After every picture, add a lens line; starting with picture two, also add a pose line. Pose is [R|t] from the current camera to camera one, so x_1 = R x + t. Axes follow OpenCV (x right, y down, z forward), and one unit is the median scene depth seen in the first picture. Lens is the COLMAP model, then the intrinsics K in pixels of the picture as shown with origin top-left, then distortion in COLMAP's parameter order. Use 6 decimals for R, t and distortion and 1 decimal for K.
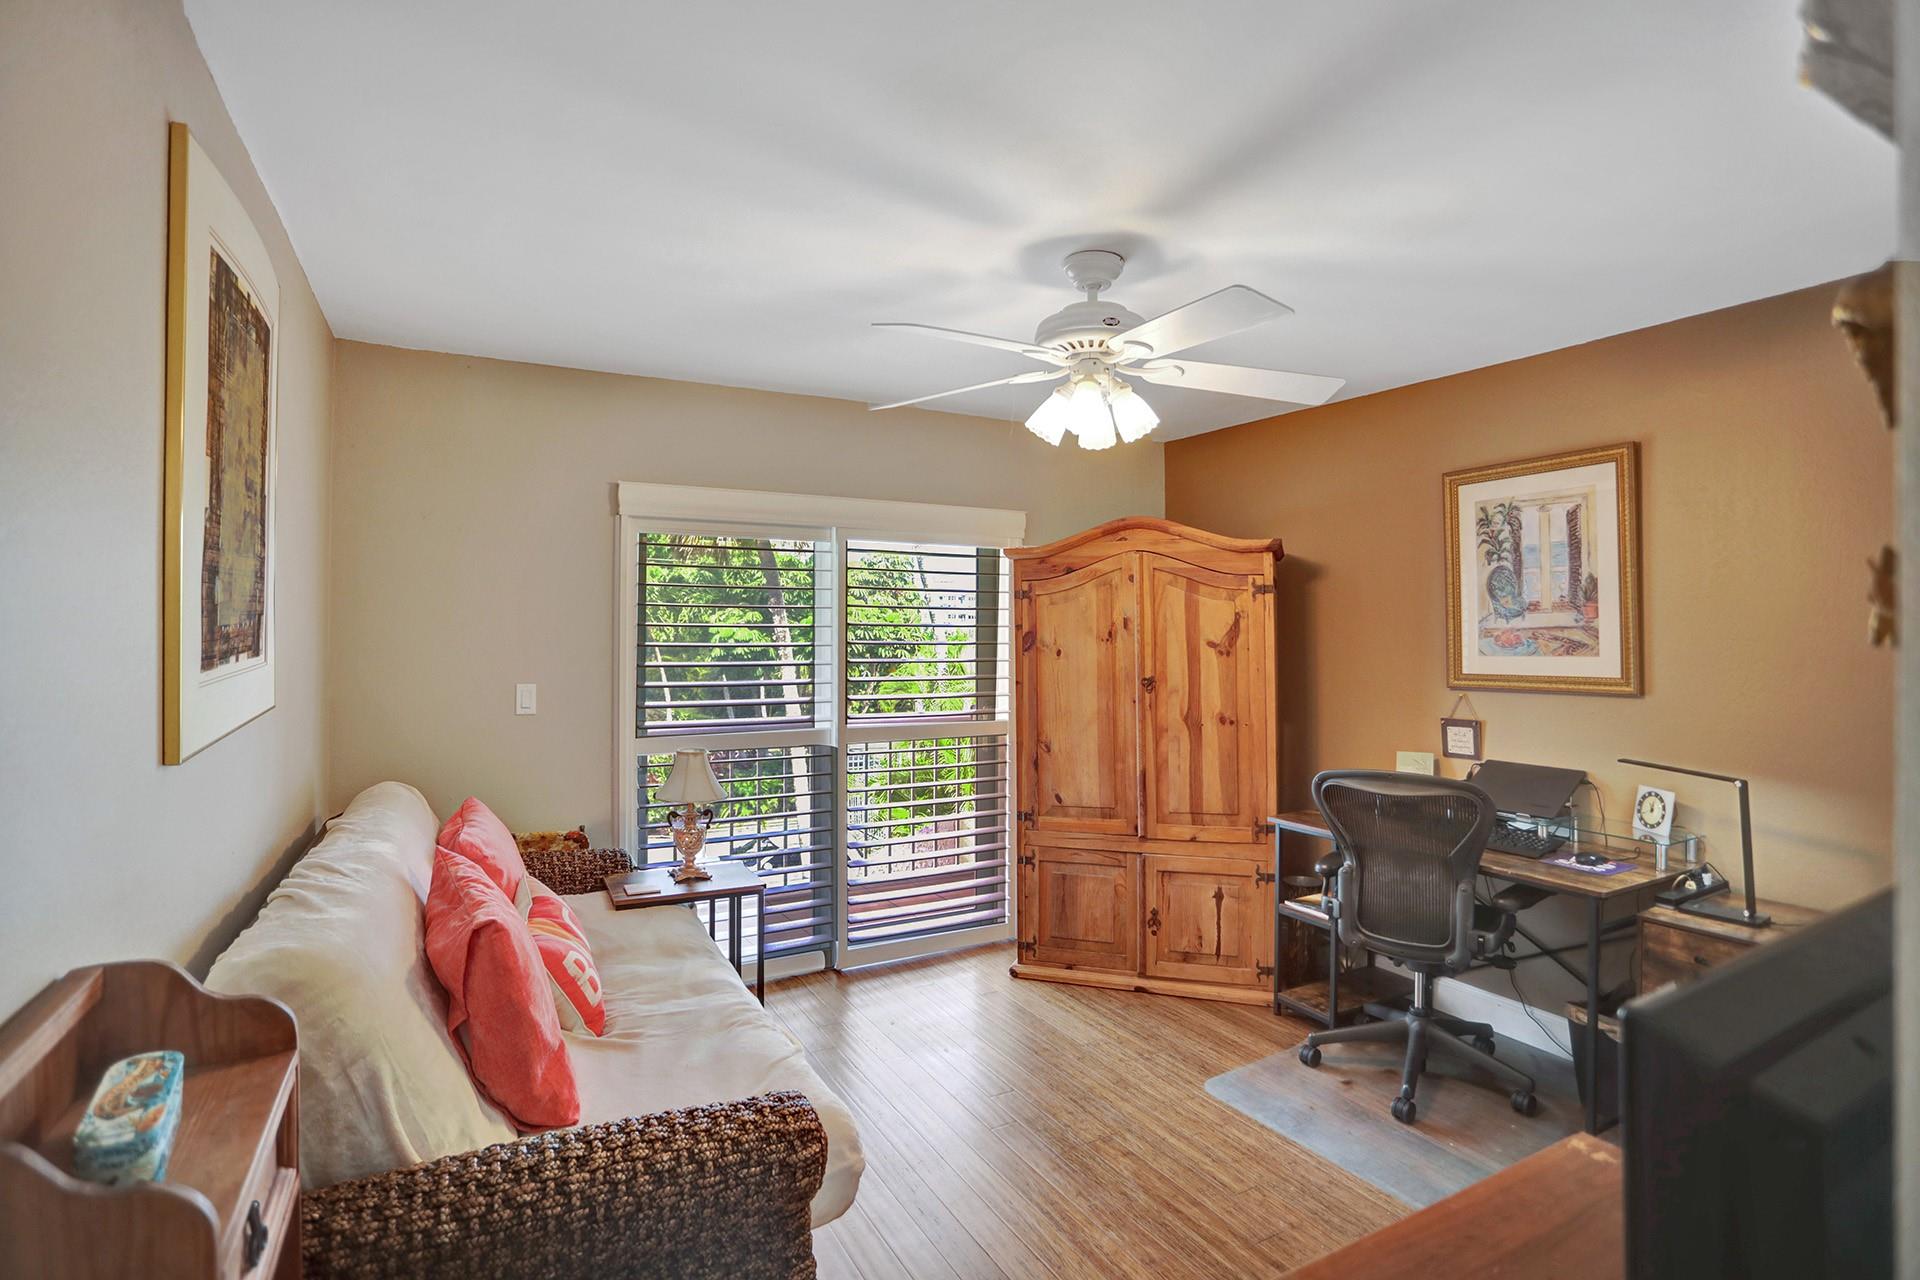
lens RADIAL K [[919.8, 0, 957.4], [0, 919.8, 628.0], [0, 0, 1]] dist [-0.059804, 0.024022]
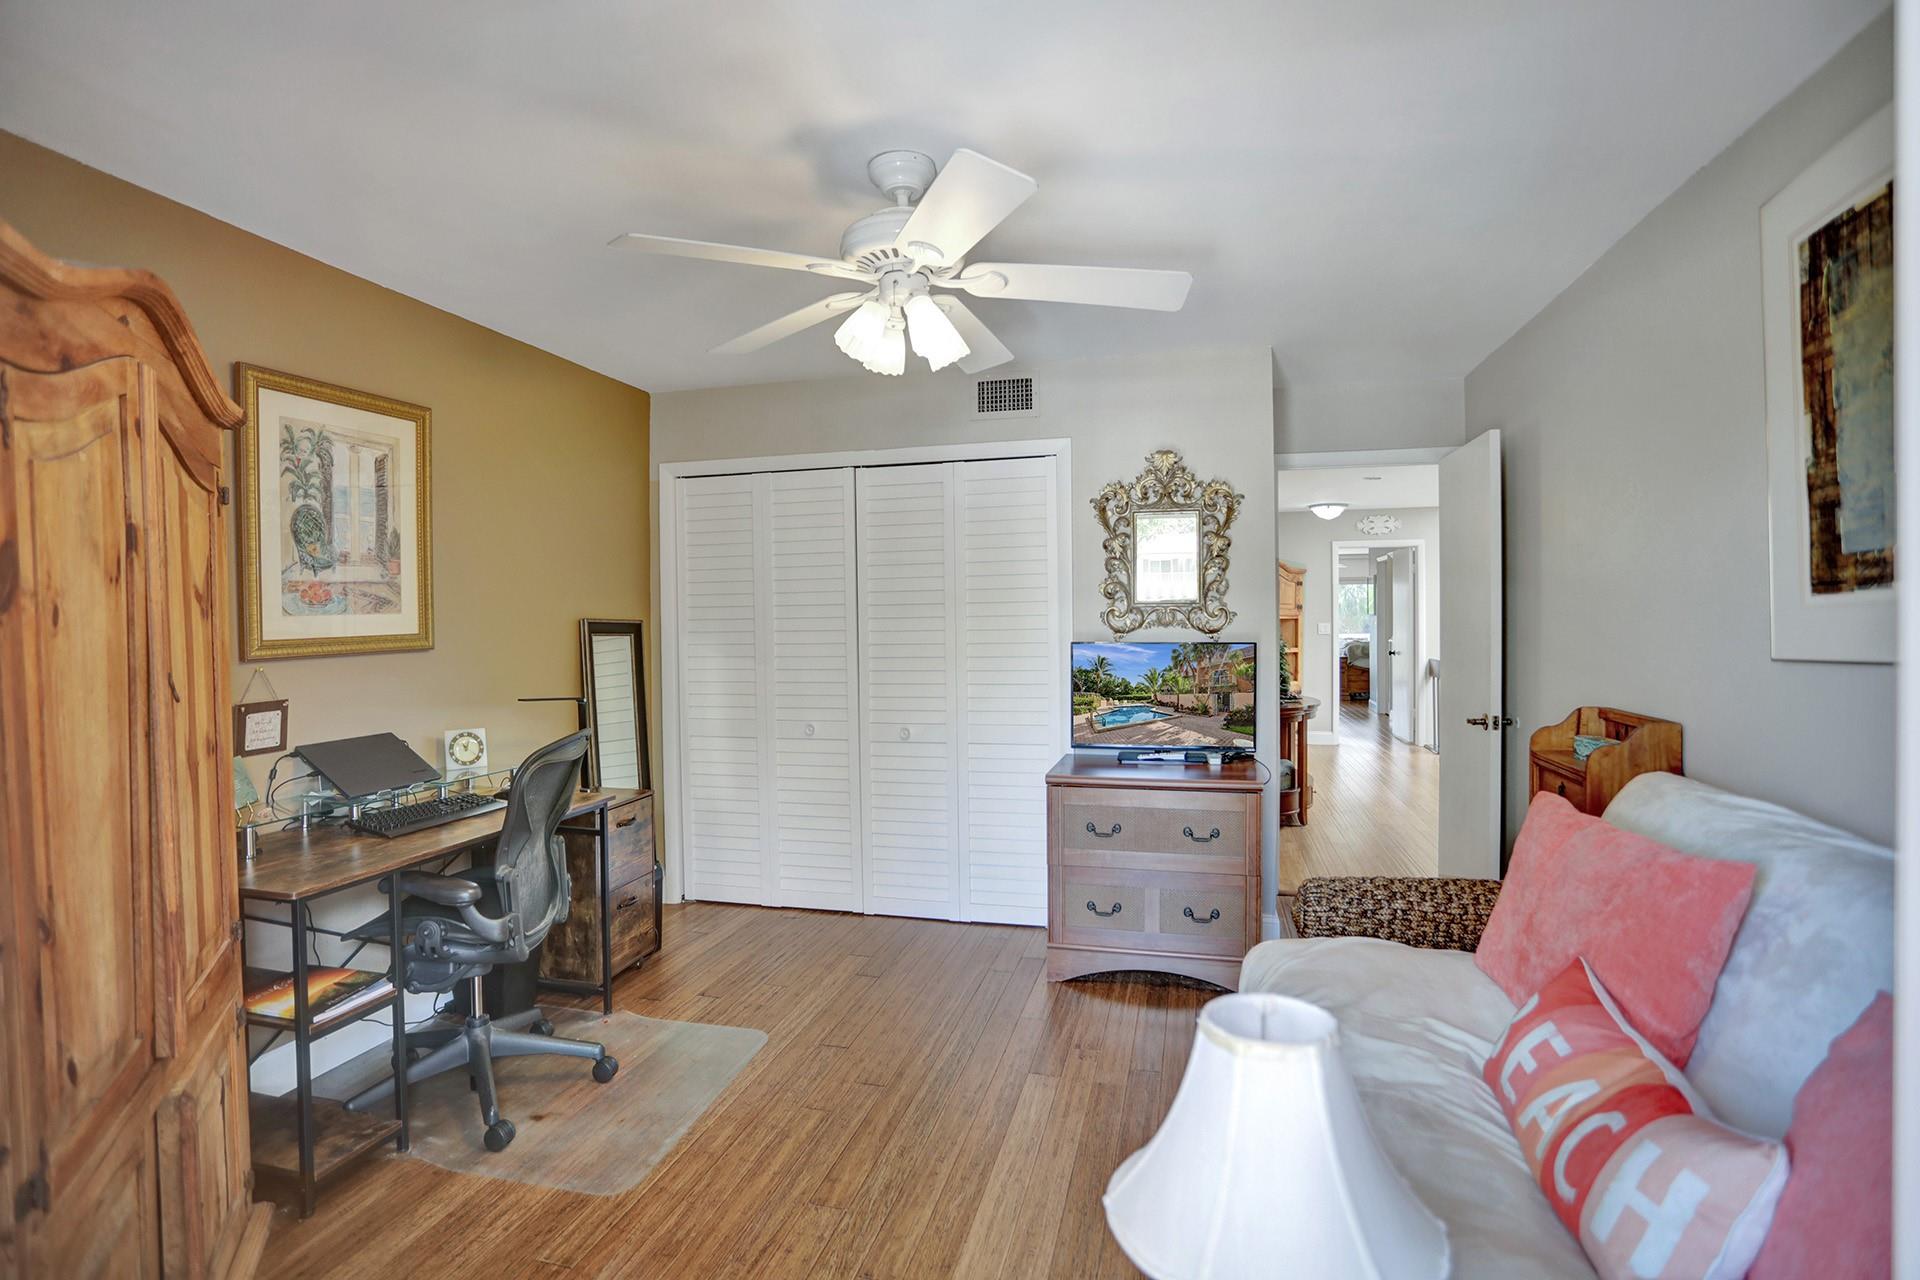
lens RADIAL K [[919.8, 0, 957.4], [0, 919.8, 628.0], [0, 0, 1]] dist [-0.059804, 0.024022]
pose [[-0.727173, -0.002112, 0.686451, -0.394279], [0.010219, 0.999851, 0.013902, 0.038617], [-0.686378, 0.017124, -0.727043, 1.240579]]
